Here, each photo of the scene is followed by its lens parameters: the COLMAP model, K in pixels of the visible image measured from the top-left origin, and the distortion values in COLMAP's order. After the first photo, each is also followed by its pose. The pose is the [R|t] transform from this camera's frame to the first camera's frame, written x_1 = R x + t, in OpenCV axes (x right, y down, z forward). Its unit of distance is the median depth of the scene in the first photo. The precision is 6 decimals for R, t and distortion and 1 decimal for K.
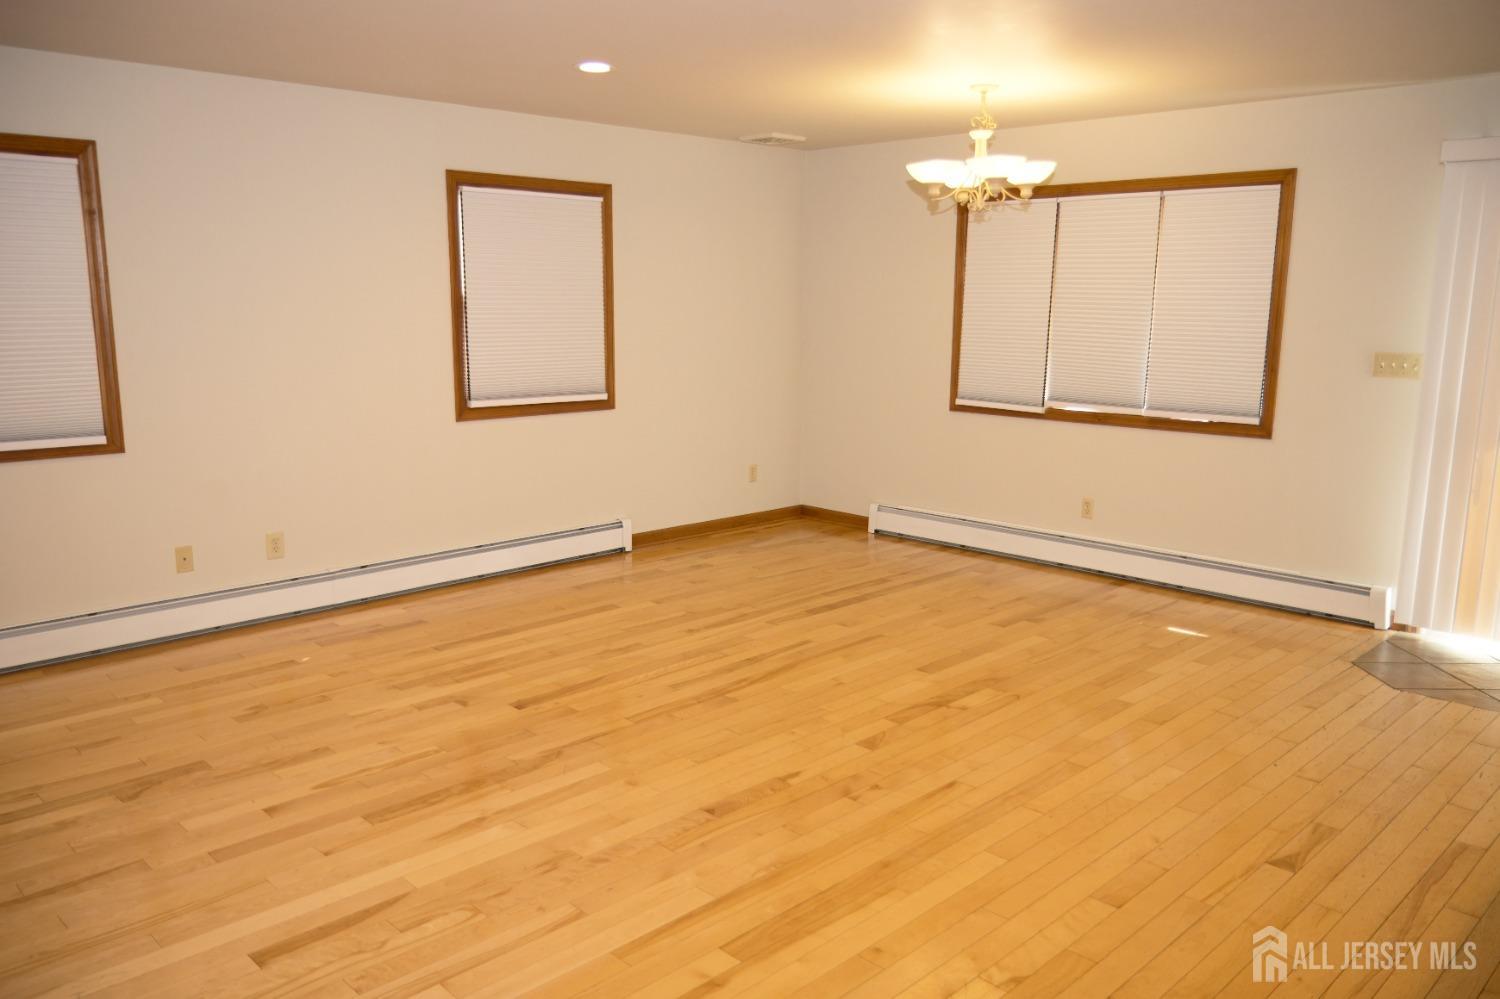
lens RADIAL K [[1149.8, 0, 750.0], [0, 1149.8, 499.5], [0, 0, 1]] dist [-0.000080, 0.000006]
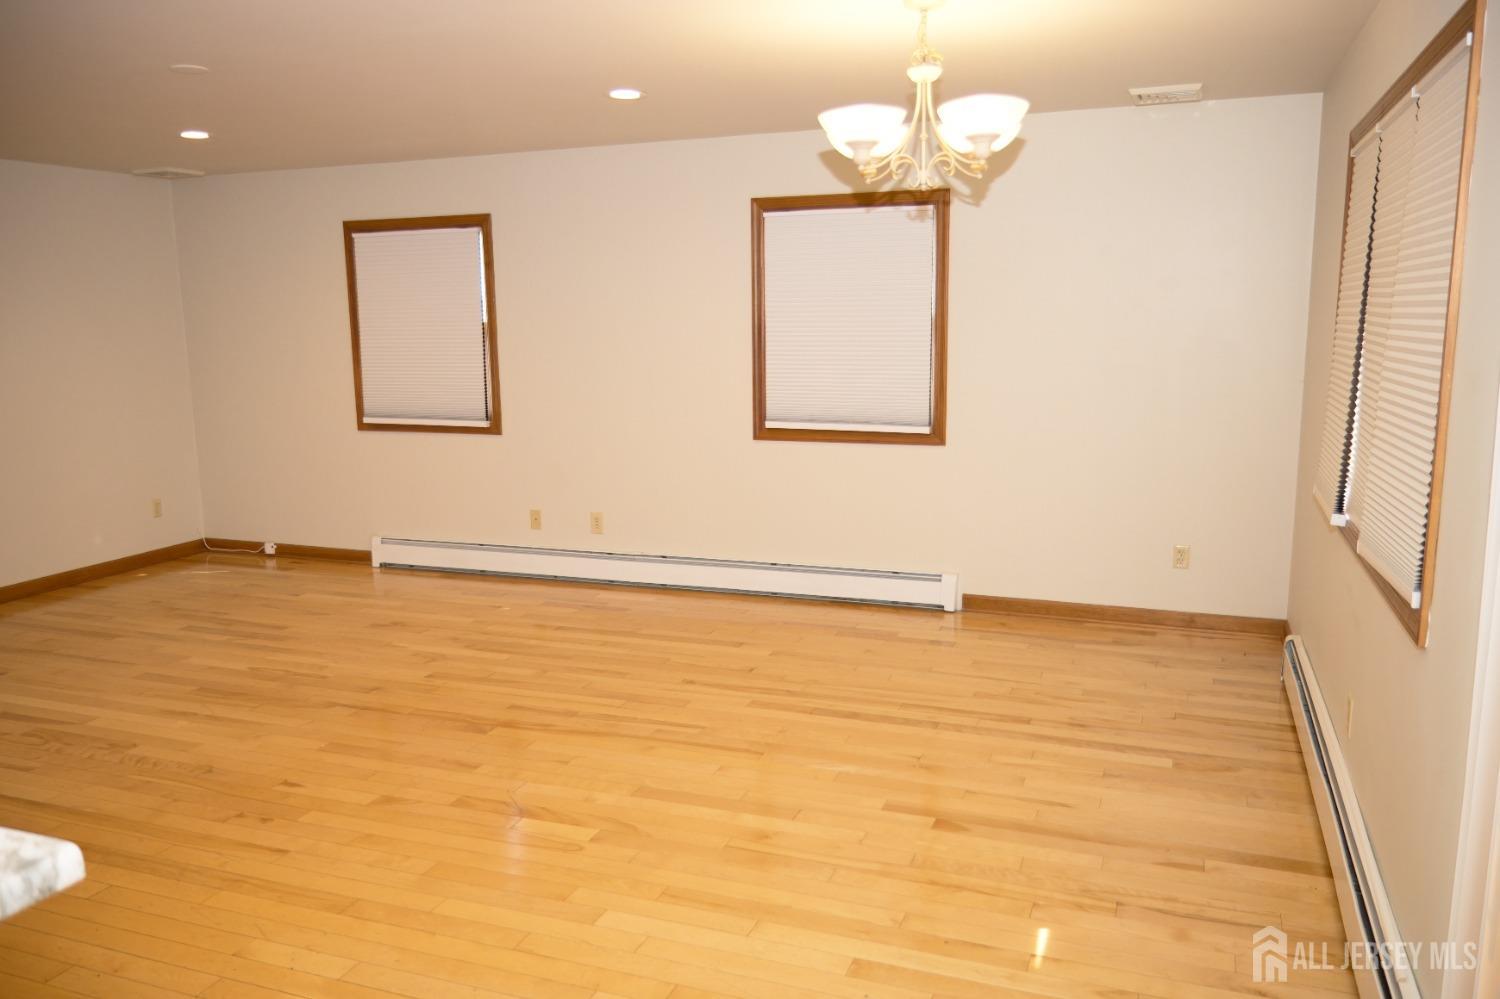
lens RADIAL K [[1149.8, 0, 750.0], [0, 1149.8, 499.5], [0, 0, 1]] dist [-0.000080, 0.000006]
pose [[0.405671, 0.135295, -0.903951, 0.761103], [-0.145424, 0.985940, 0.082304, -0.109792], [0.902377, 0.098068, 0.419642, 0.625535]]
